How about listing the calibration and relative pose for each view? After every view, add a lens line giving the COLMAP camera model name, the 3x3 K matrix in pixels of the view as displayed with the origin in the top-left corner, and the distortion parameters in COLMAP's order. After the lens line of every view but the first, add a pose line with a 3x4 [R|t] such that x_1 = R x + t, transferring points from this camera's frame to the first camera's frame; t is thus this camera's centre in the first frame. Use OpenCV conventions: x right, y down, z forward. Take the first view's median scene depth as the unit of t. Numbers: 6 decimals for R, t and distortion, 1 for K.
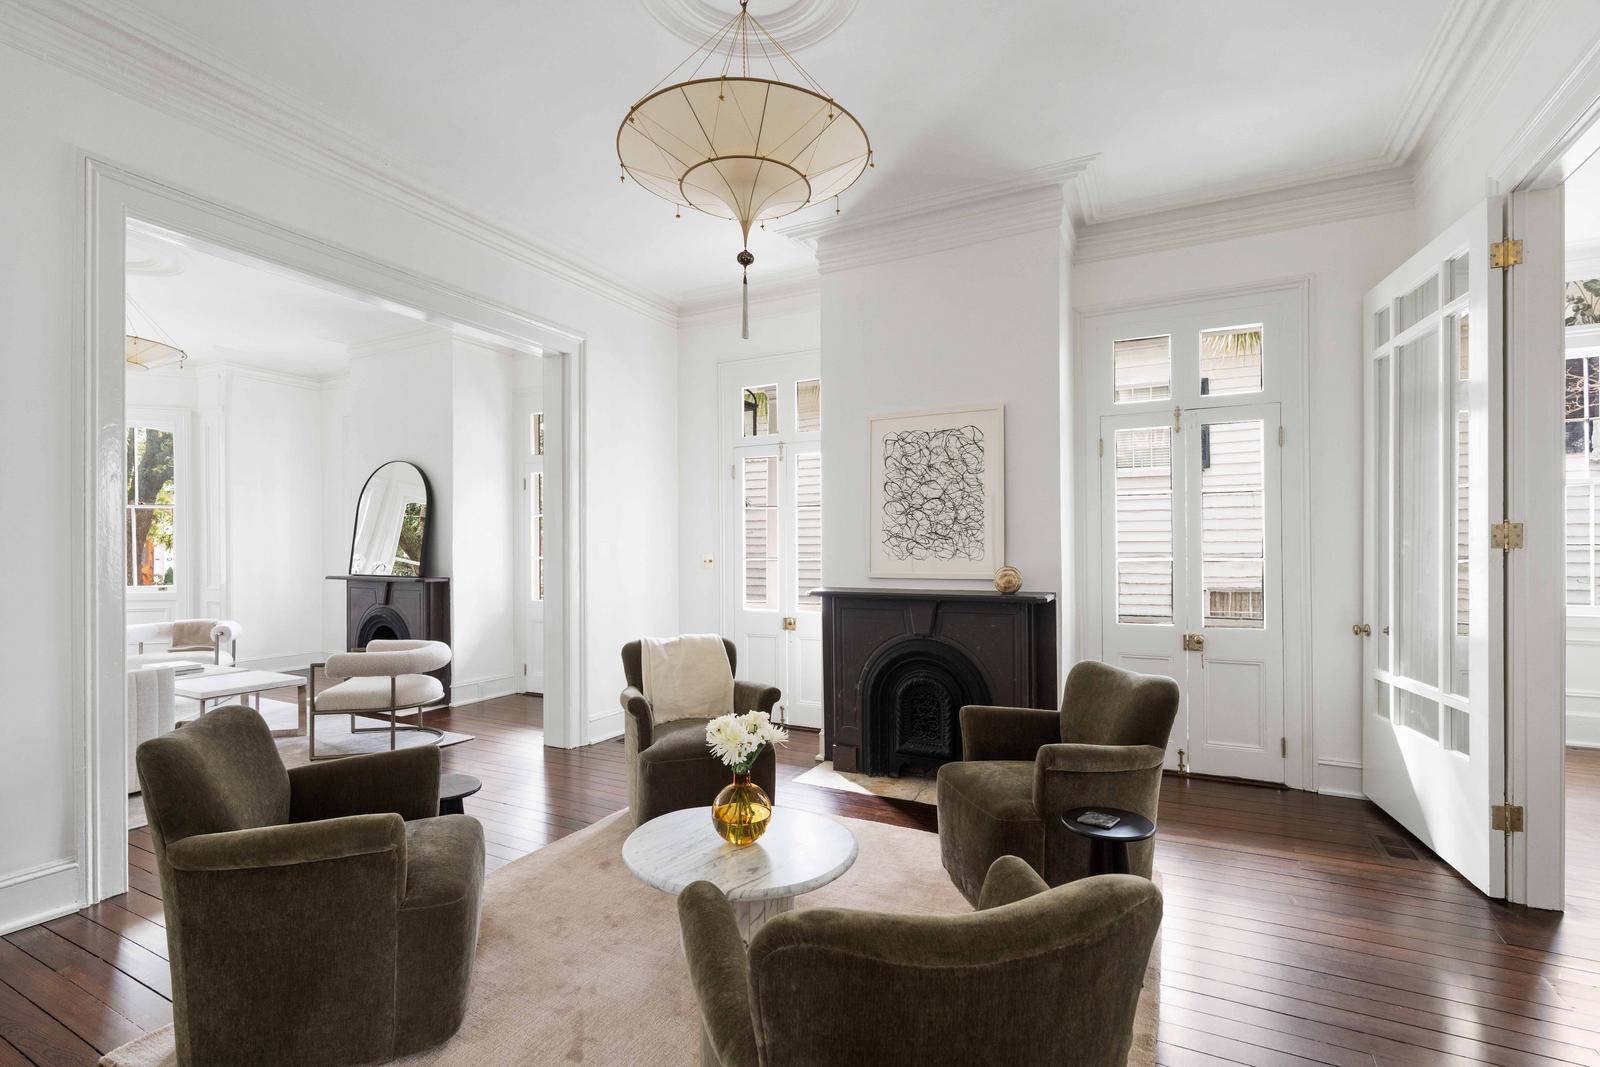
lens RADIAL K [[731.4, 0, 802.3], [0, 731.4, 544.7], [0, 0, 1]] dist [0.001077, 0.000113]
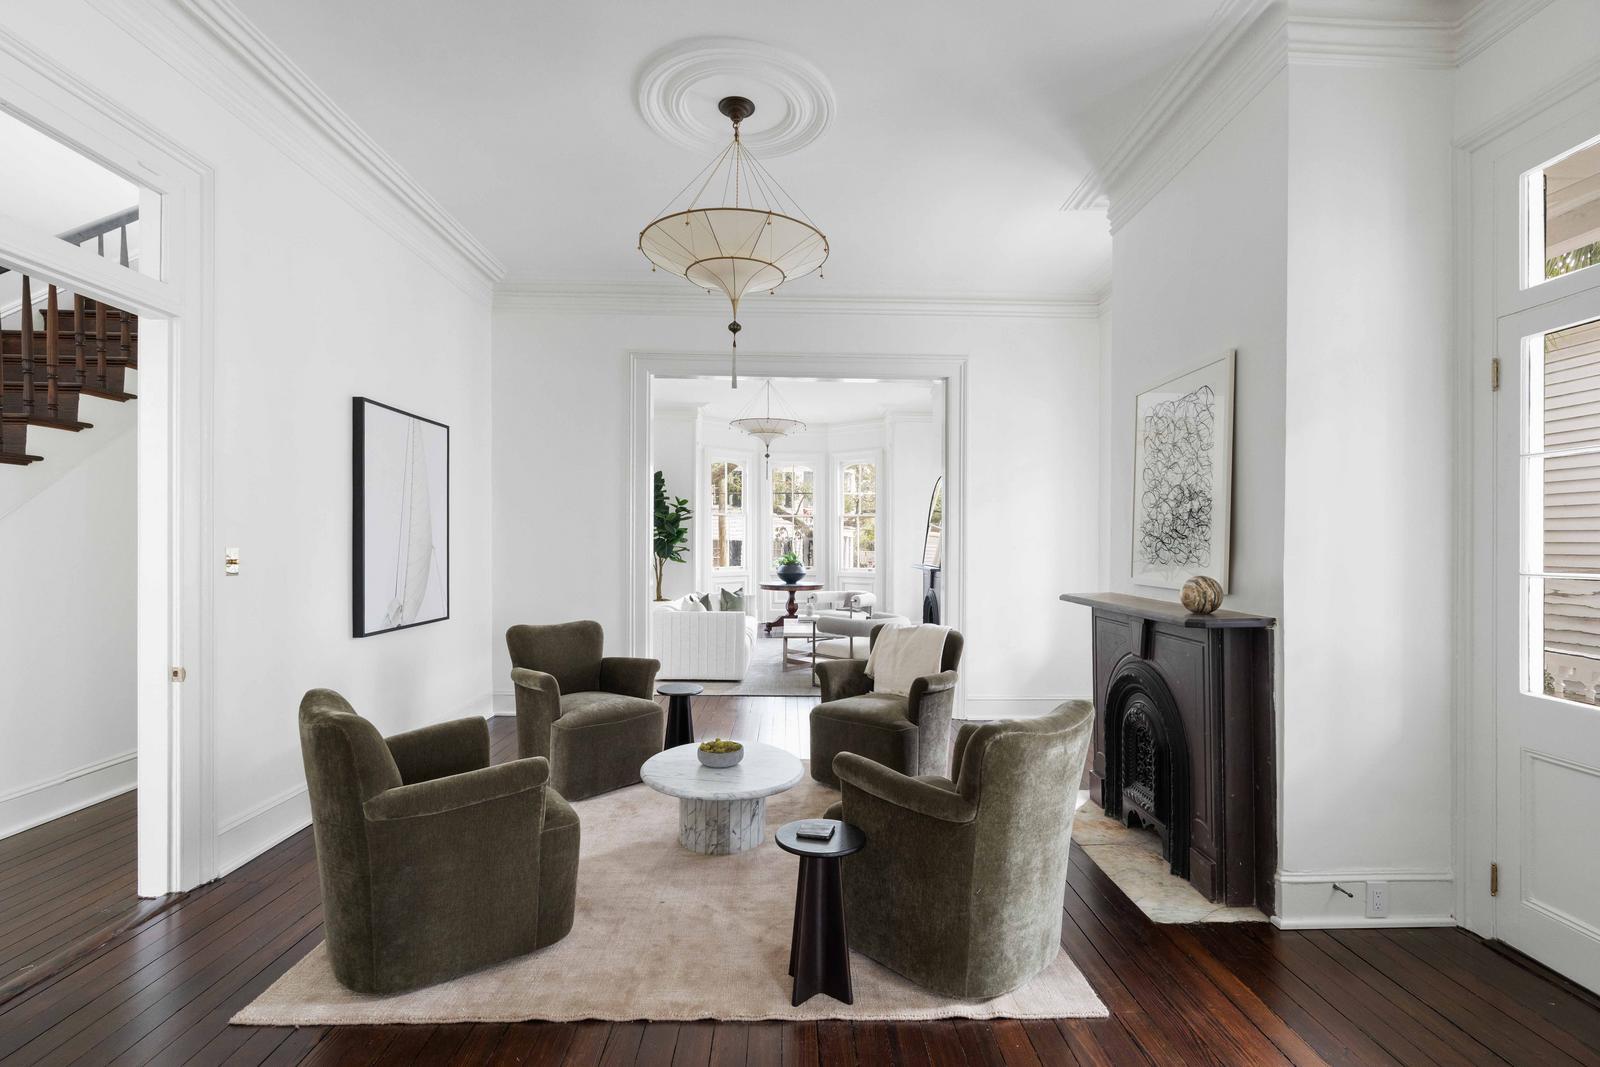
lens RADIAL K [[731.4, 0, 804.1], [0, 731.4, 538.3], [0, 0, 1]] dist [0.001077, 0.000113]
pose [[0.484194, -0.001578, -0.874959, 0.669385], [0.005522, 0.999984, 0.001252, -0.010512], [0.874943, -0.005438, 0.484195, 0.275180]]
